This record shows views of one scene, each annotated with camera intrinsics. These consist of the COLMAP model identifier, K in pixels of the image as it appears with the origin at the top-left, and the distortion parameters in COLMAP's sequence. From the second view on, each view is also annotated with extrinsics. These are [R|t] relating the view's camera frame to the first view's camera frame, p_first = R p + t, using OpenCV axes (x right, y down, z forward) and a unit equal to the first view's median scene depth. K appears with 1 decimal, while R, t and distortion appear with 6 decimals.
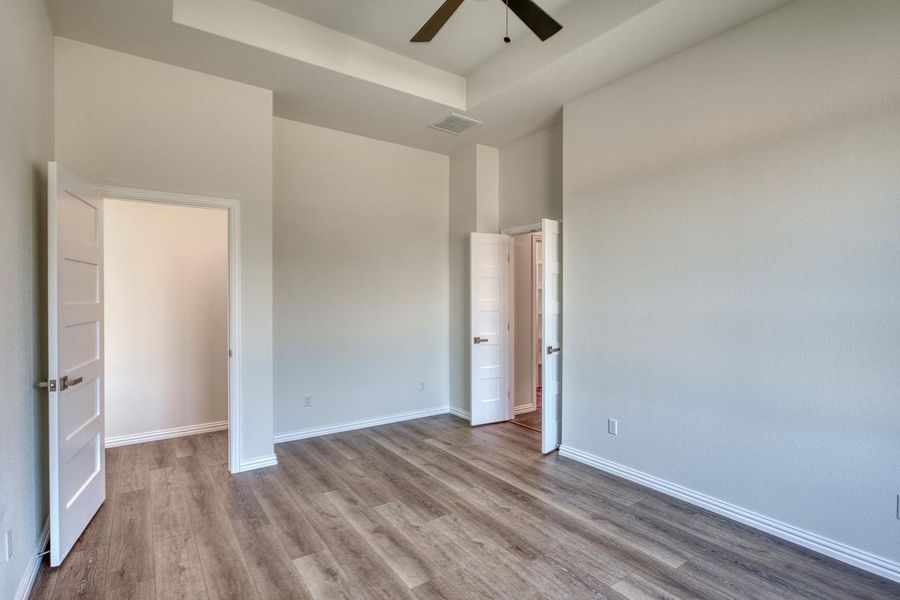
lens RADIAL K [[435.6, 0, 451.9], [0, 435.6, 298.6], [0, 0, 1]] dist [-0.002983, -0.001760]
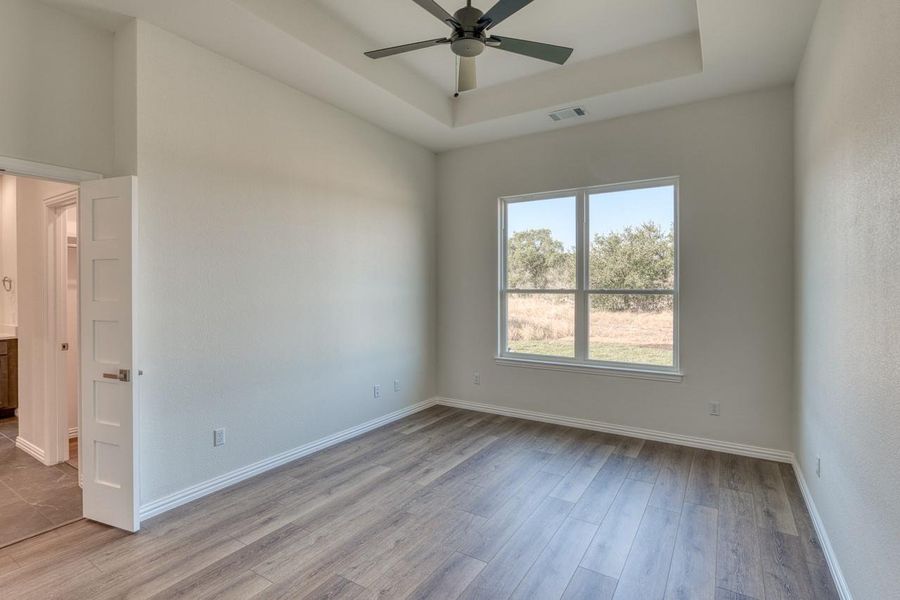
lens RADIAL K [[435.6, 0, 452.4], [0, 435.6, 294.5], [0, 0, 1]] dist [-0.002983, -0.001760]
pose [[-0.376240, -0.012867, 0.926433, -0.792525], [0.010568, 0.999779, 0.018177, -0.009966], [-0.926462, 0.016629, -0.376021, 1.115595]]
